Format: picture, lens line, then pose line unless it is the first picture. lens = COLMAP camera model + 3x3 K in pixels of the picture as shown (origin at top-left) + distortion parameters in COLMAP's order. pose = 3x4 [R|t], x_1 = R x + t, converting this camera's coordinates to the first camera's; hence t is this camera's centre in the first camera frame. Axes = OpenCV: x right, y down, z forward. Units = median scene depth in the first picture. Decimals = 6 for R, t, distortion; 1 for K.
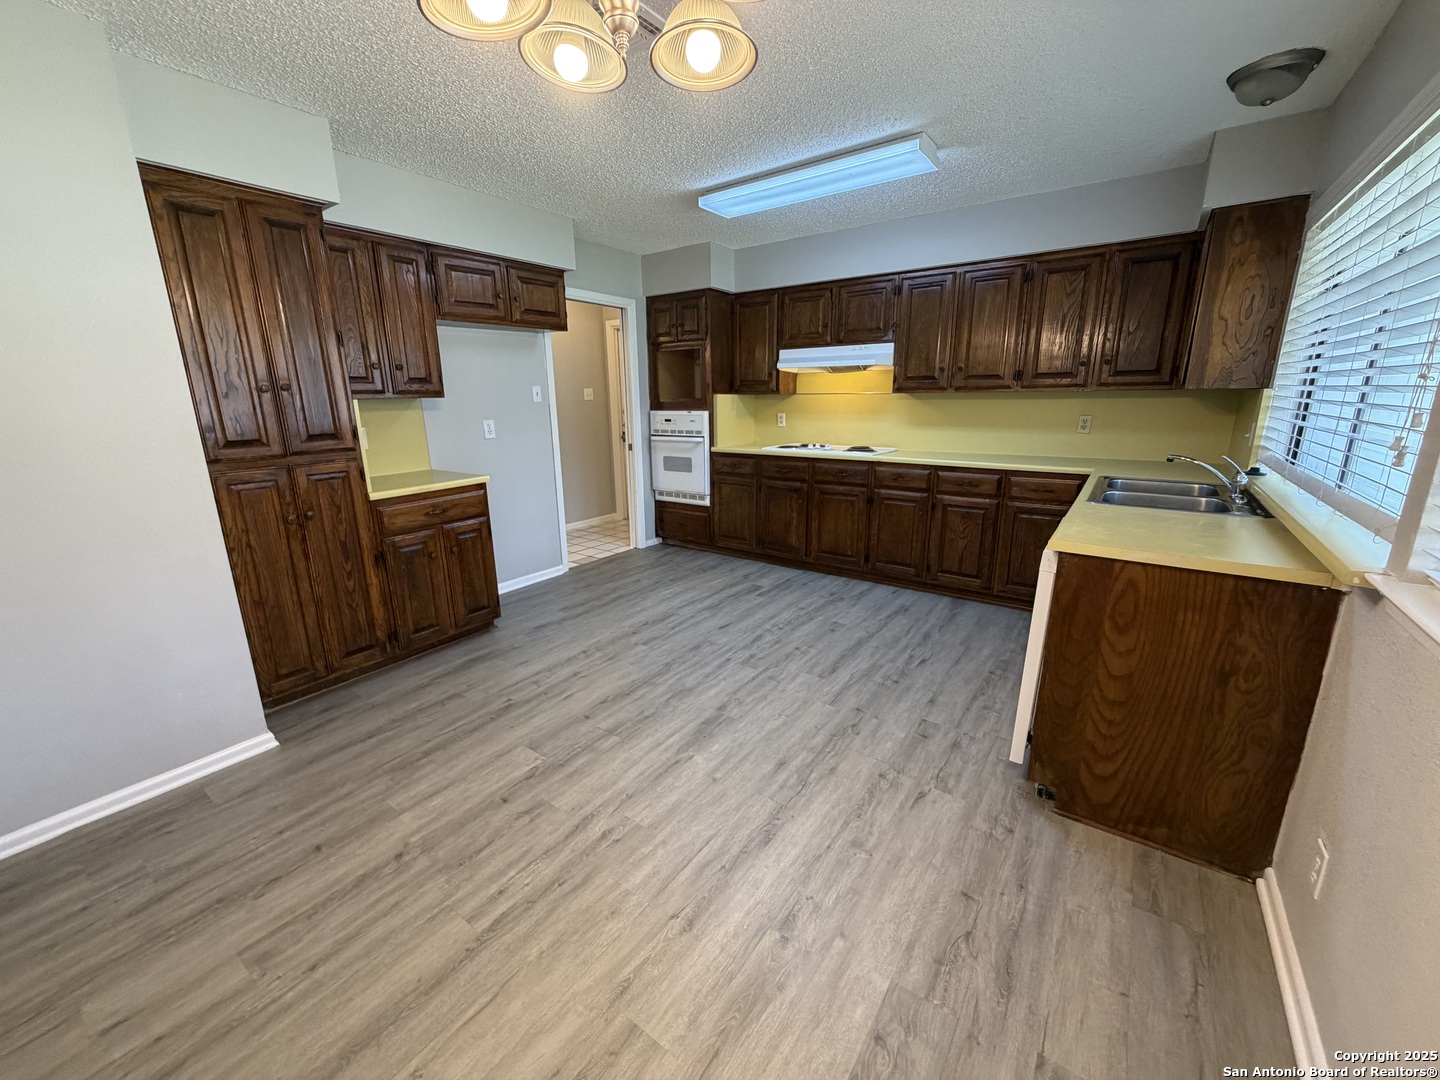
lens RADIAL K [[569.2, 0, 719.8], [0, 569.2, 543.5], [0, 0, 1]] dist [0.000537, 0.001471]
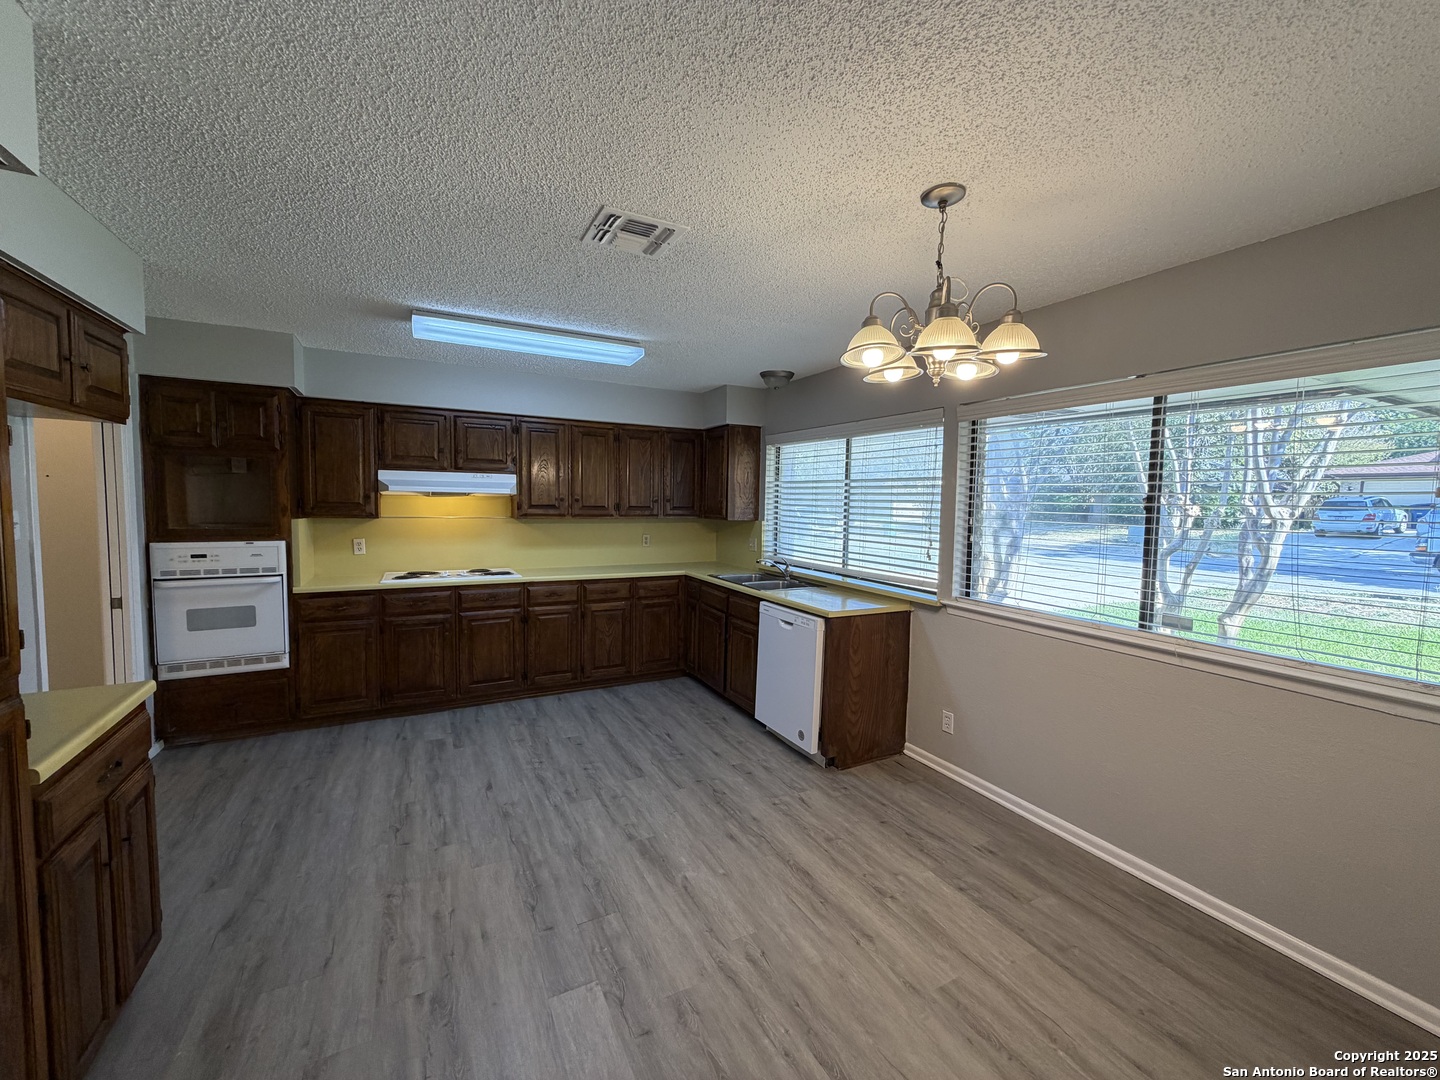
lens RADIAL K [[569.2, 0, 716.5], [0, 569.2, 548.0], [0, 0, 1]] dist [0.000537, 0.001471]
pose [[0.447677, -0.052014, 0.892681, -0.537939], [0.205795, 0.977502, -0.046248, -0.088723], [-0.870192, 0.204413, 0.448309, 0.212336]]
